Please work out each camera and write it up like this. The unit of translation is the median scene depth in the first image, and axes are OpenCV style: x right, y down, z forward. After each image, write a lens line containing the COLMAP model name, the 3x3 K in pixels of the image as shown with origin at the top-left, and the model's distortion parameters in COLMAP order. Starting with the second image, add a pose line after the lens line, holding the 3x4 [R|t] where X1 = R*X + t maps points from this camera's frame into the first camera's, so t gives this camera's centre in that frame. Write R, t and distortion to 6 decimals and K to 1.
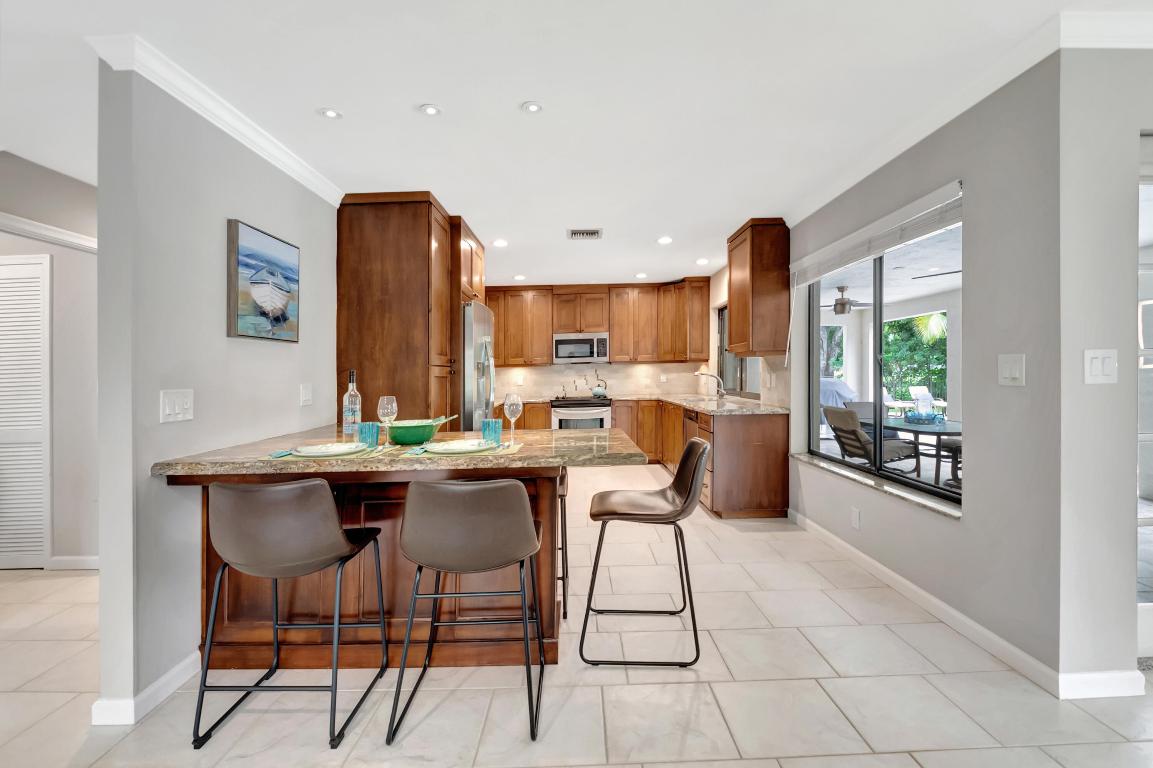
lens RADIAL K [[519.0, 0, 576.7], [0, 519.0, 377.9], [0, 0, 1]] dist [-0.002682, -0.000820]
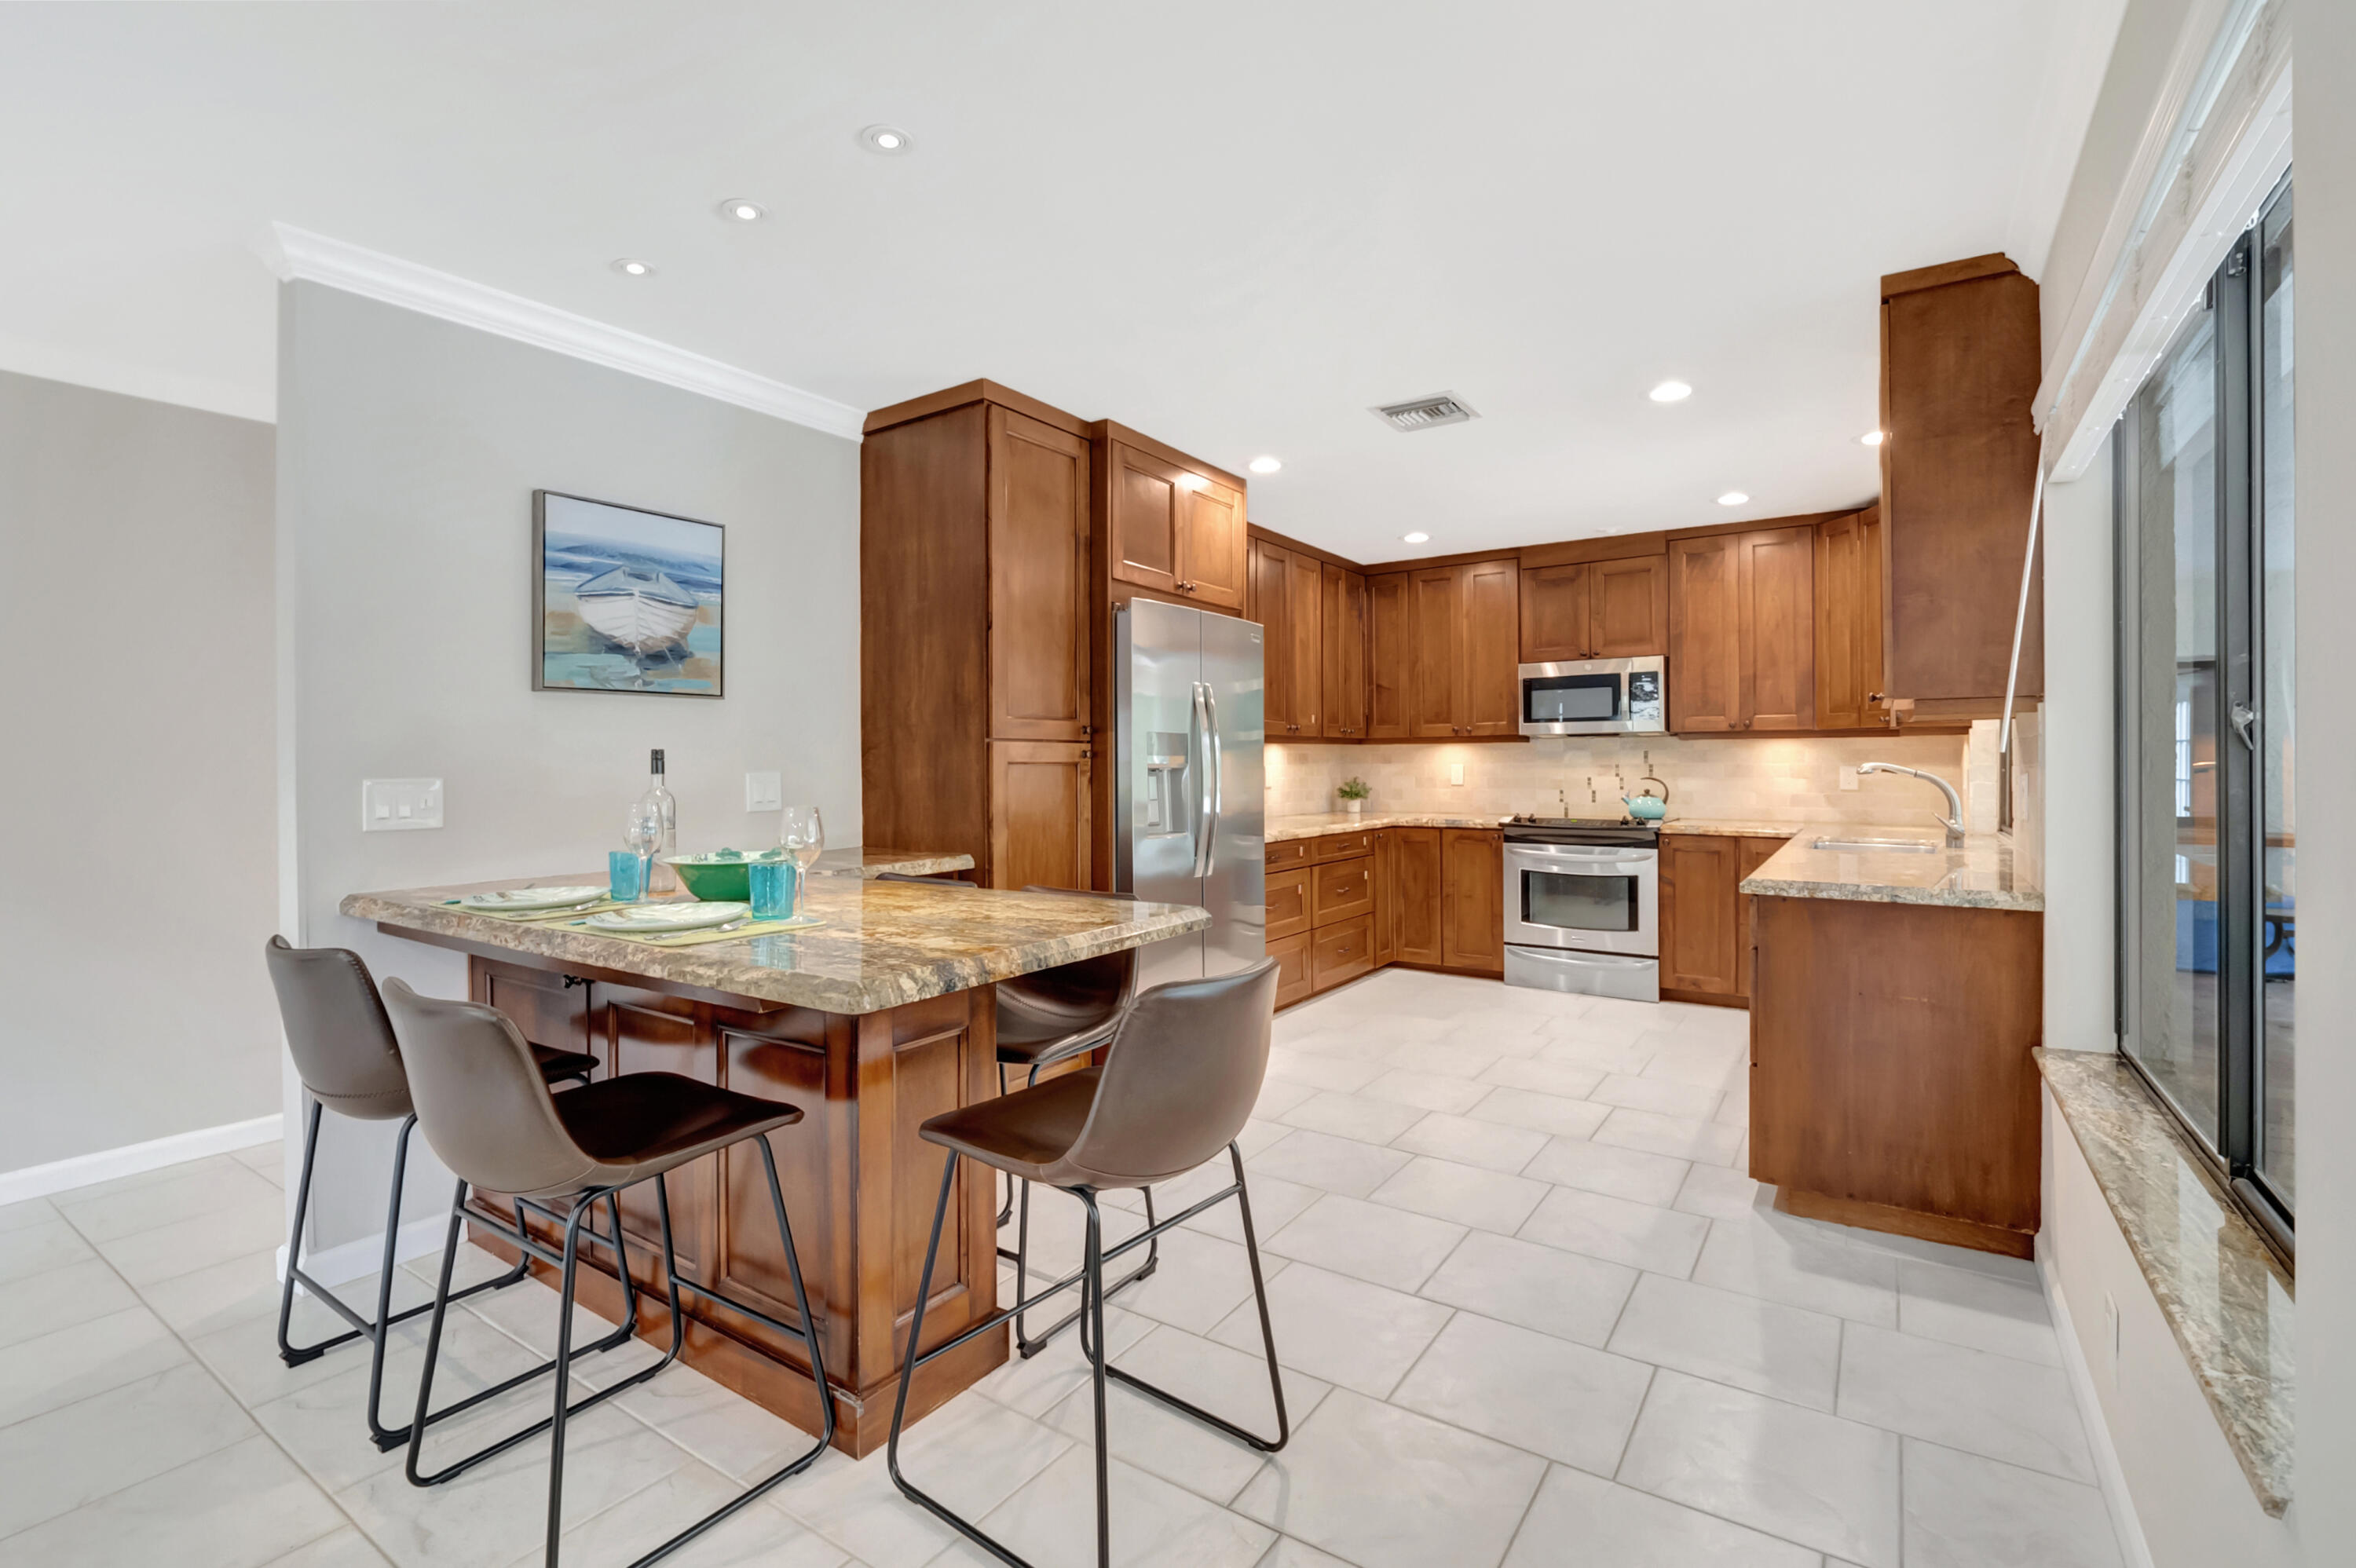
lens RADIAL K [[1066.1, 0, 1186.7], [0, 1066.1, 762.8], [0, 0, 1]] dist [-0.016859, -0.001047]
pose [[0.825877, 0.019412, -0.563516, 0.282823], [-0.019337, 0.999794, 0.006102, -0.008500], [0.563519, 0.005857, 0.826082, 0.191920]]
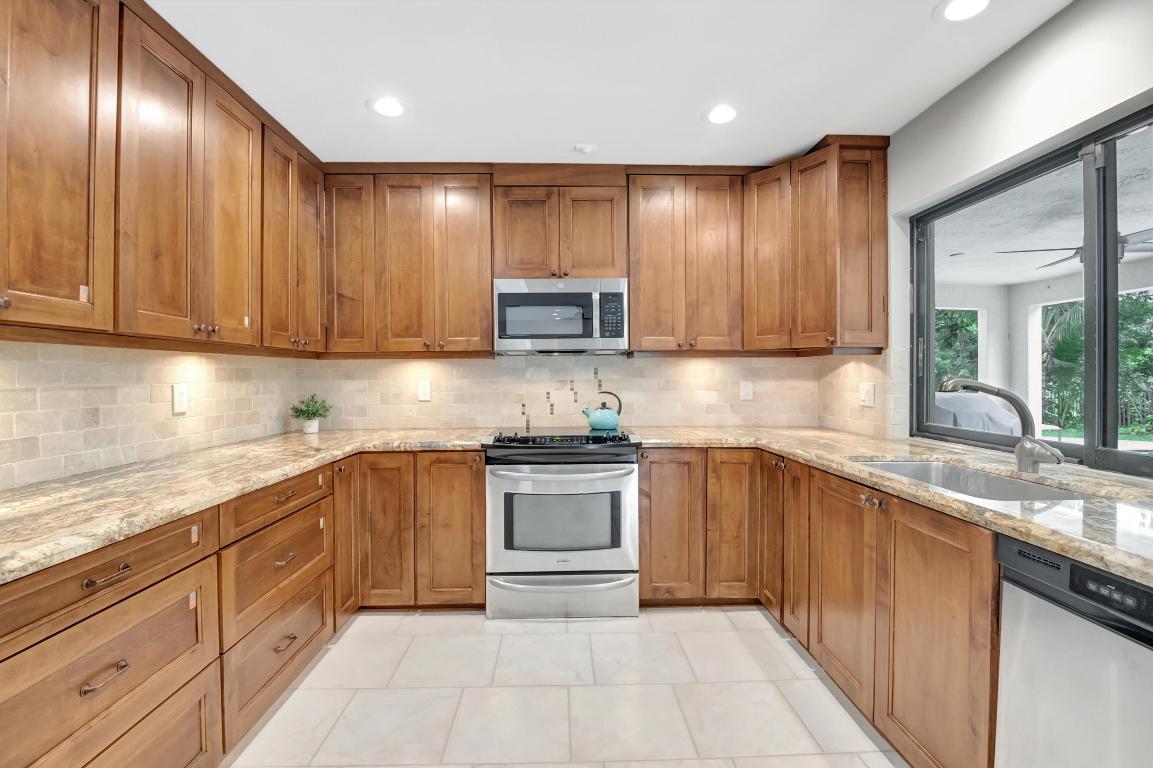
lens RADIAL K [[521.8, 0, 580.8], [0, 521.8, 373.6], [0, 0, 1]] dist [-0.016859, -0.001047]
pose [[0.999807, 0.016256, 0.011072, 0.026390], [-0.016072, 0.999734, -0.016516, -0.006329], [-0.011337, 0.016335, 0.999802, 0.768565]]
